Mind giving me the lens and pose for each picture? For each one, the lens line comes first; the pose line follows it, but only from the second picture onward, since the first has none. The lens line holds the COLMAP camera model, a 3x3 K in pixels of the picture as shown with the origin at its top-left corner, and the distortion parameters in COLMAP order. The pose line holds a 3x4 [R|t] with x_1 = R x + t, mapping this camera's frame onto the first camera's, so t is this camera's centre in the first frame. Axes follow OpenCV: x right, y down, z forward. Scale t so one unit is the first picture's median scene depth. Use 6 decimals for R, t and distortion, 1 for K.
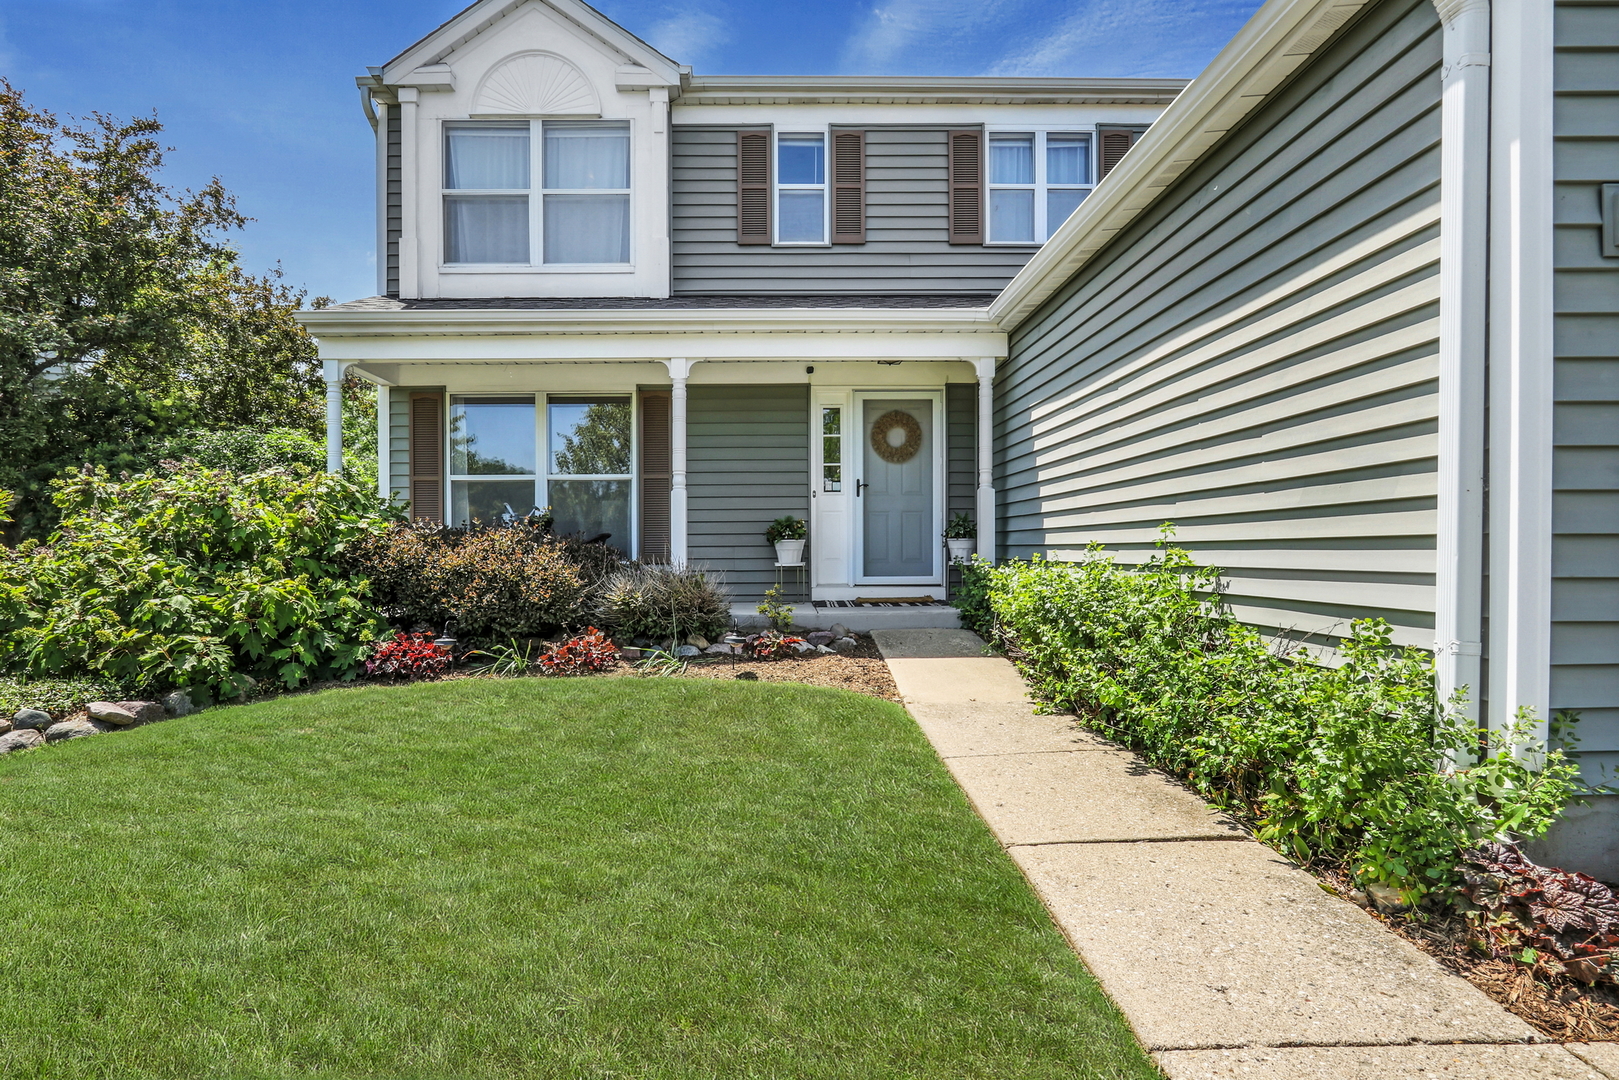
lens RADIAL K [[851.2, 0, 807.1], [0, 851.2, 563.9], [0, 0, 1]] dist [-0.000023, -0.000069]
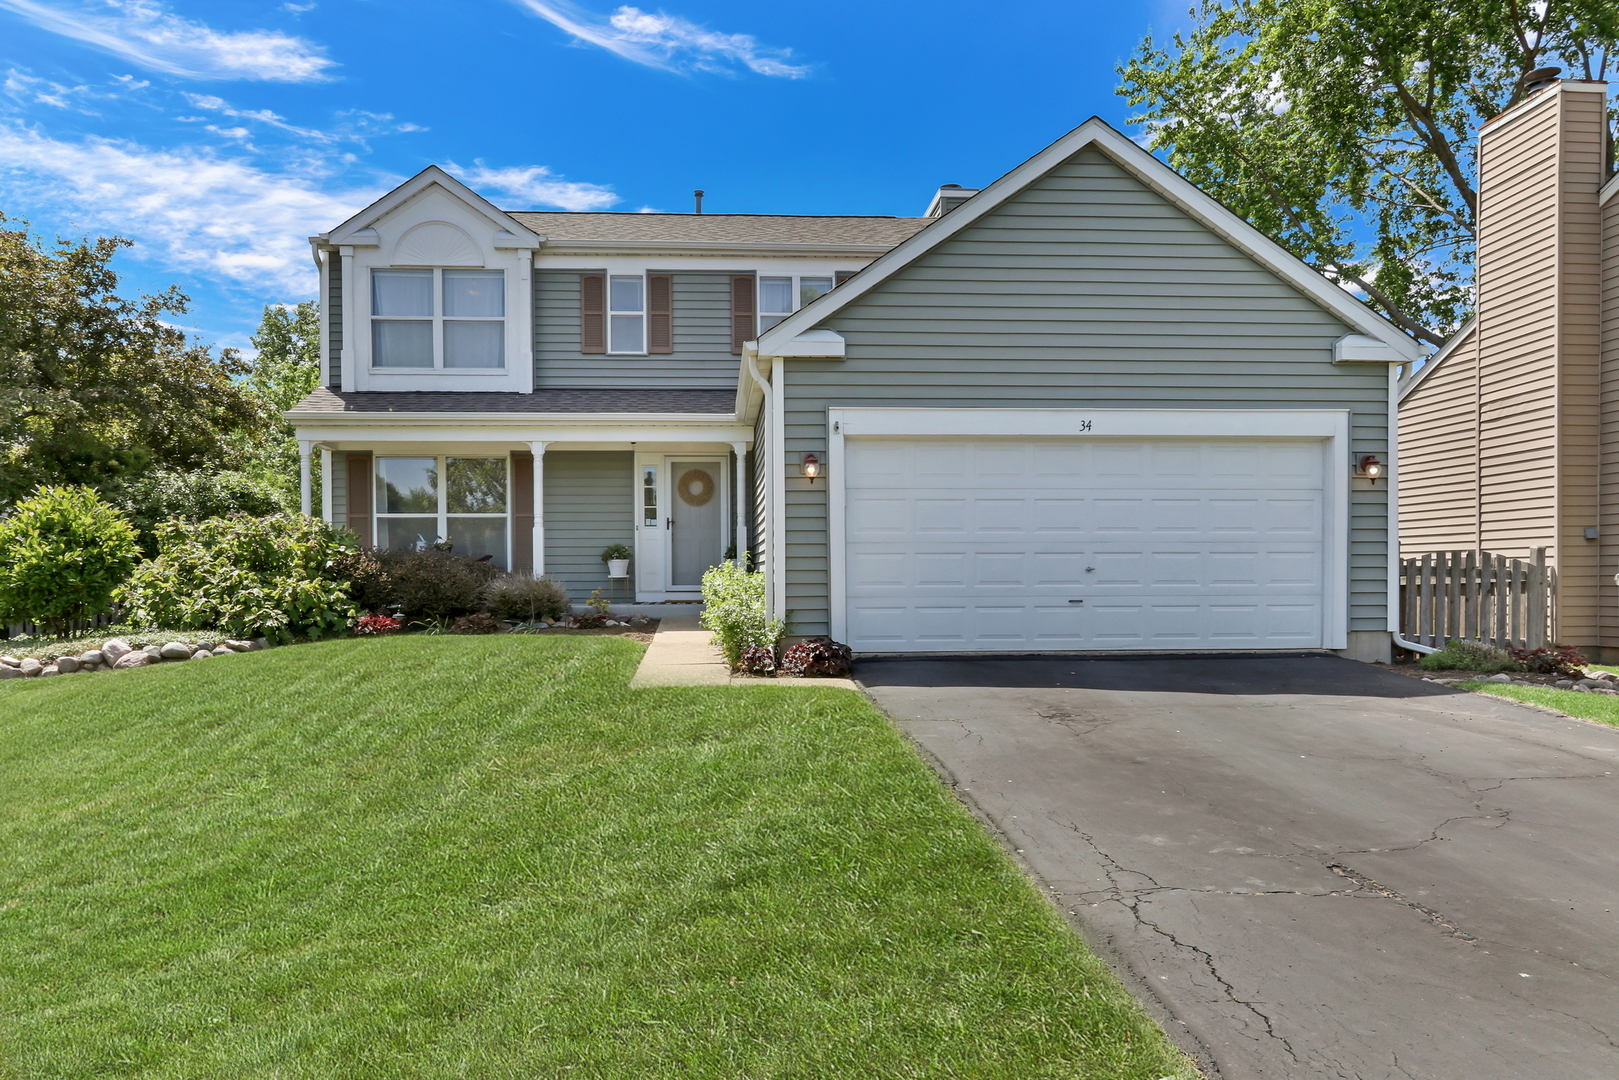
lens RADIAL K [[1264.4, 0, 878.2], [0, 1264.4, 610.8], [0, 0, 1]] dist [0.027030, 0.000320]
pose [[0.997046, -0.002011, 0.076776, 0.258952], [0.001315, 0.999958, 0.009115, 0.040312], [-0.076791, -0.008987, 0.997007, -1.206222]]
